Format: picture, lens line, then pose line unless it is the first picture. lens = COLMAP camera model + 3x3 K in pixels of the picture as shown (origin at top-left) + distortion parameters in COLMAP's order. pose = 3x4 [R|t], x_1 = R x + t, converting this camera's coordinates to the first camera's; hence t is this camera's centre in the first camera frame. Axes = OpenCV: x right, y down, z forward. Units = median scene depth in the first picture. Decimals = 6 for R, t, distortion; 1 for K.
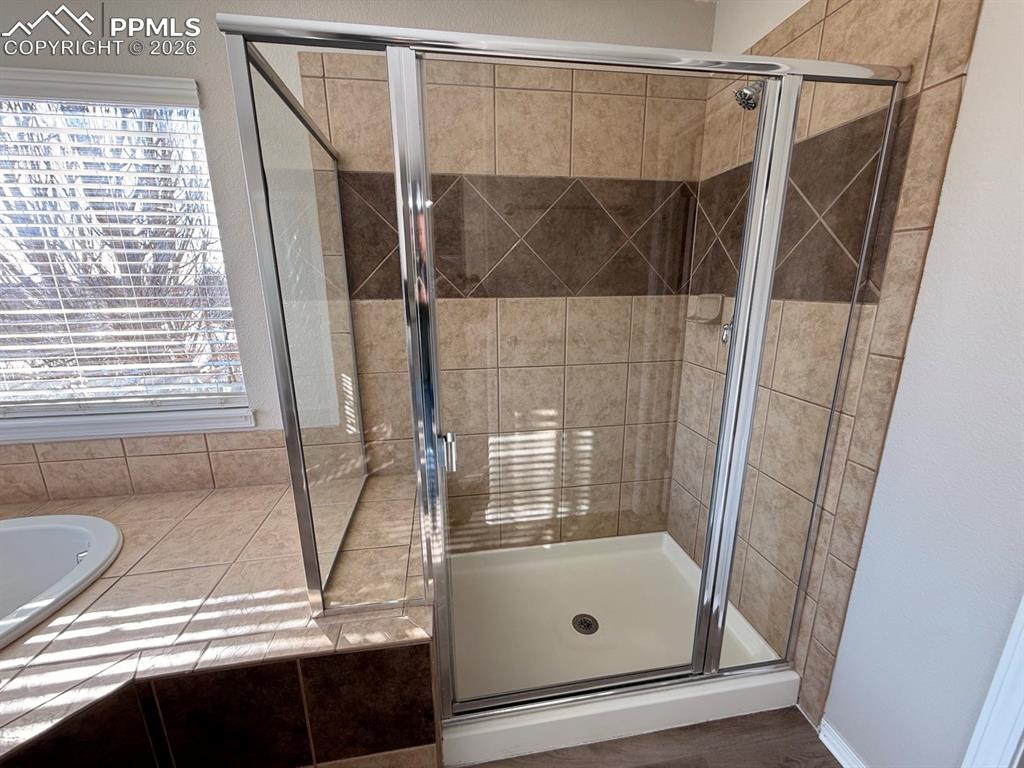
lens RADIAL K [[407.8, 0, 510.0], [0, 407.8, 381.5], [0, 0, 1]] dist [0.001697, -0.000414]
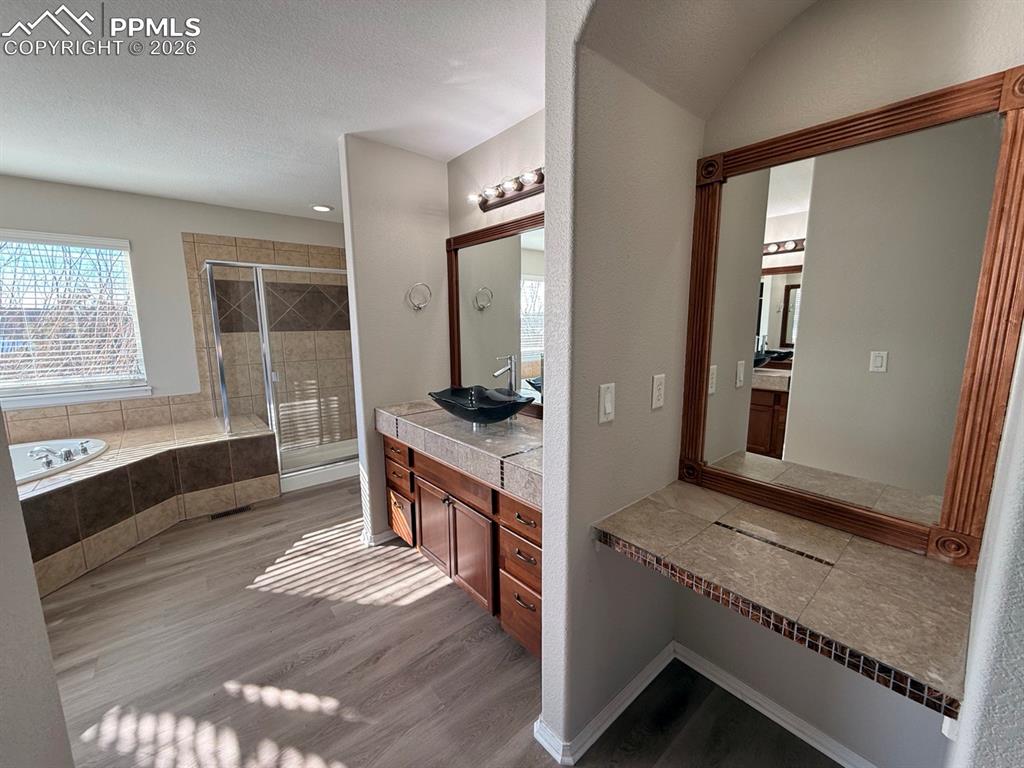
lens RADIAL K [[407.8, 0, 509.9], [0, 407.8, 385.4], [0, 0, 1]] dist [0.001697, -0.000414]
pose [[0.855330, -0.078250, 0.512140, -0.137345], [0.125745, 0.990325, -0.058695, 0.410409], [-0.502592, 0.114602, 0.856894, -1.664667]]
